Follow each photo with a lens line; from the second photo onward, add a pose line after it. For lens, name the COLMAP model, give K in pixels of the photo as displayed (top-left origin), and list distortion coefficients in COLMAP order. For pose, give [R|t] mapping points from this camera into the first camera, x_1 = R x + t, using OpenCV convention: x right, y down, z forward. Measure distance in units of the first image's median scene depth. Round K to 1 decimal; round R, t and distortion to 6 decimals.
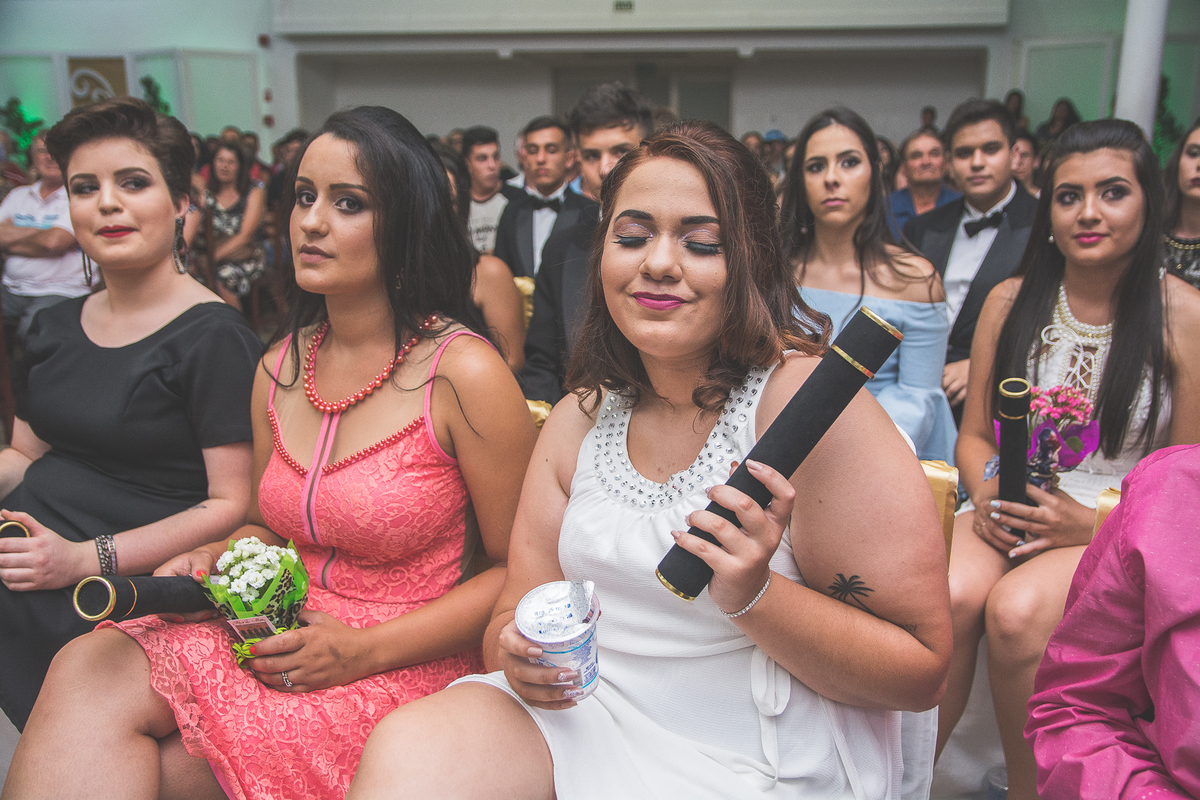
lens RADIAL K [[1108.5, 0, 576.8], [0, 1108.5, 419.4], [0, 0, 1]] dist [0.016687, 0.000000]
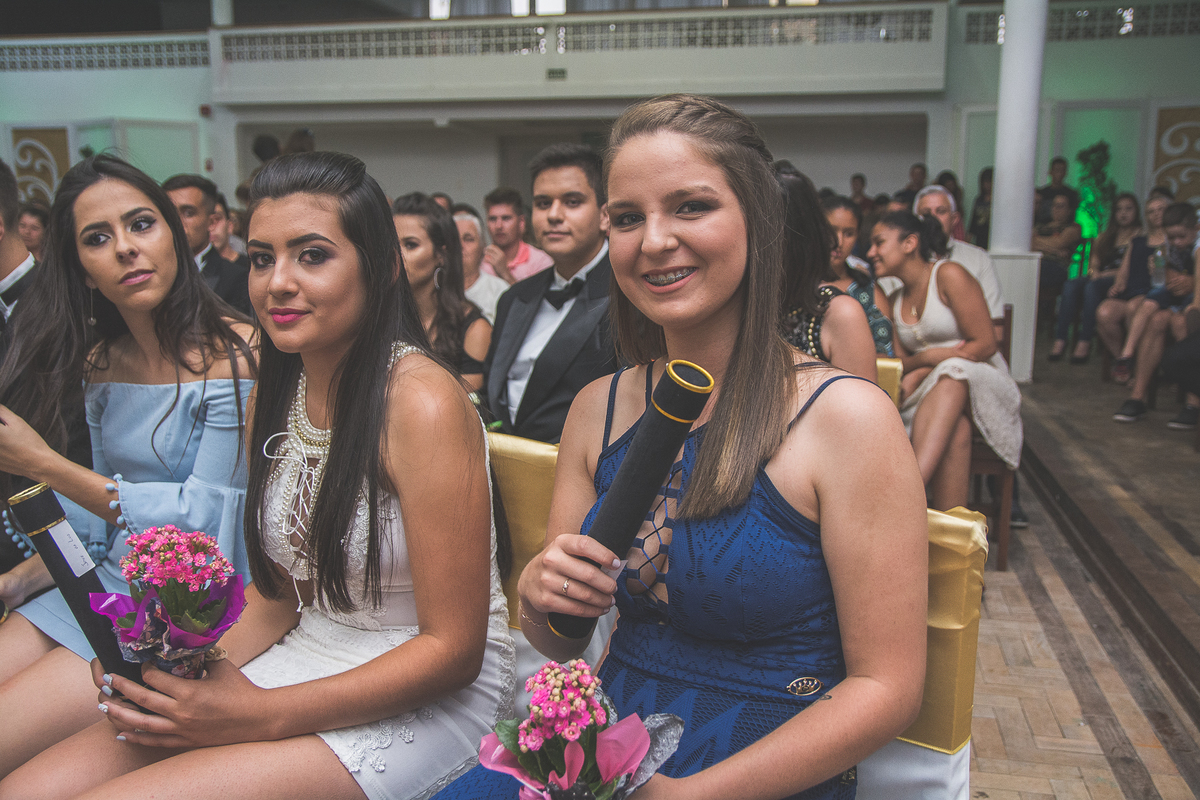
lens RADIAL K [[1108.5, 0, 601.3], [0, 1108.5, 413.7], [0, 0, 1]] dist [0.016687, 0.000000]
pose [[0.999957, -0.002325, -0.008987, 0.408299], [0.001729, 0.997836, -0.065722, -0.028635], [0.009120, 0.065703, 0.997798, 0.169551]]
